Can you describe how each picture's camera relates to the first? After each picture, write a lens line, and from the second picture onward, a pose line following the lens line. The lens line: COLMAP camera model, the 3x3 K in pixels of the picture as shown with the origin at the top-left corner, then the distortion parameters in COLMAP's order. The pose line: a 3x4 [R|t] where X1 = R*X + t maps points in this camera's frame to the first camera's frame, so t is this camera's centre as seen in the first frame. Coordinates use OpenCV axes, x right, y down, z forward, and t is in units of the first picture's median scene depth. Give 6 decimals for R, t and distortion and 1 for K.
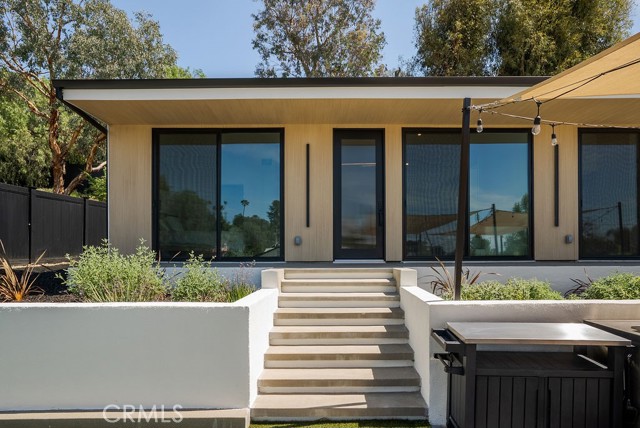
lens RADIAL K [[371.8, 0, 339.2], [0, 371.8, 251.3], [0, 0, 1]] dist [-0.001586, -0.000091]
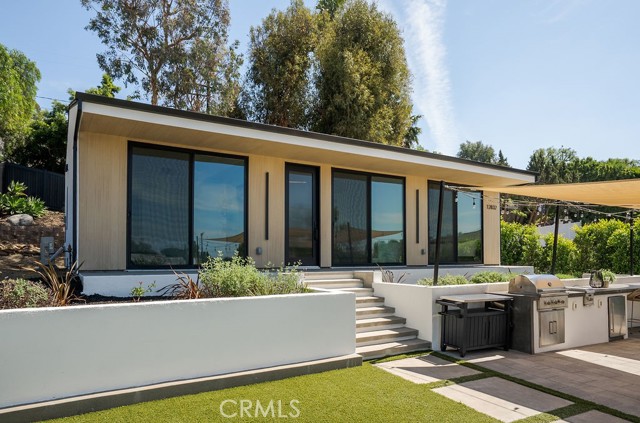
lens RADIAL K [[406.4, 0, 325.9], [0, 406.4, 245.1], [0, 0, 1]] dist [-0.006261, 0.003583]
pose [[0.861881, 0.017605, 0.506804, -0.584854], [-0.000207, 0.999409, -0.034365, -0.002000], [-0.507110, 0.029514, 0.861376, -0.242408]]
